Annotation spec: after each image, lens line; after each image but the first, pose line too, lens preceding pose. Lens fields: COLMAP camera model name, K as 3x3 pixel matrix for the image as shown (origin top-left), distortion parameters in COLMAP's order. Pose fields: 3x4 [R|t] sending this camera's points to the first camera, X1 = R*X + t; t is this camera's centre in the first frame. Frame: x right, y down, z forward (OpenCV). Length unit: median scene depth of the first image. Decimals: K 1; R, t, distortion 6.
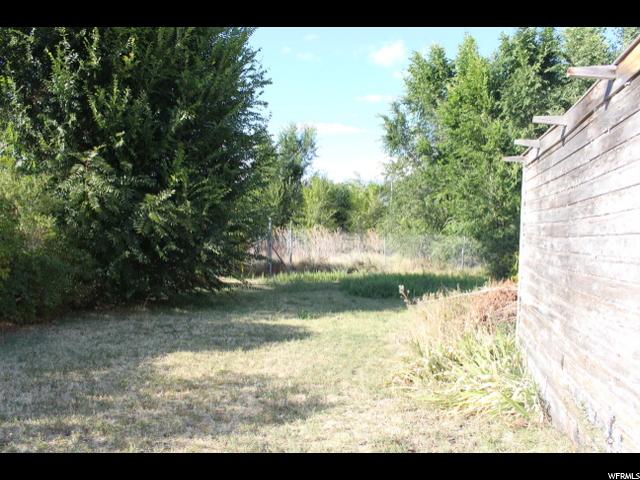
lens RADIAL K [[526.3, 0, 320.0], [0, 526.3, 240.0], [0, 0, 1]] dist [-0.169475, 0.149766]
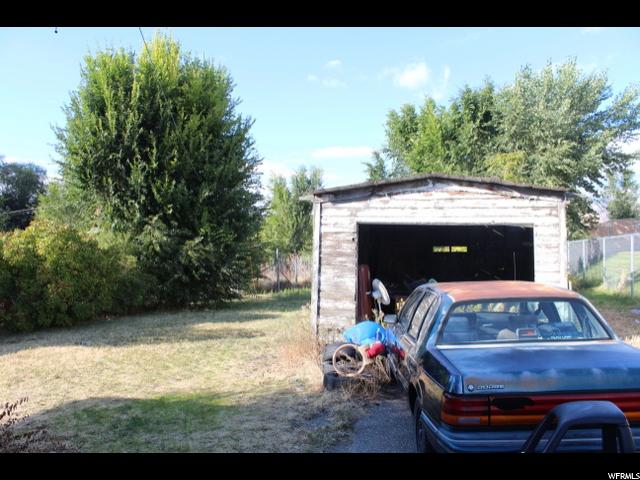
lens RADIAL K [[526.3, 0, 320.0], [0, 526.3, 240.0], [0, 0, 1]] dist [-0.169475, 0.149766]
pose [[0.997224, -0.041052, -0.062116, 0.207031], [0.038122, 0.998137, -0.047639, 0.008607], [0.063956, 0.045139, 0.996931, -0.675667]]
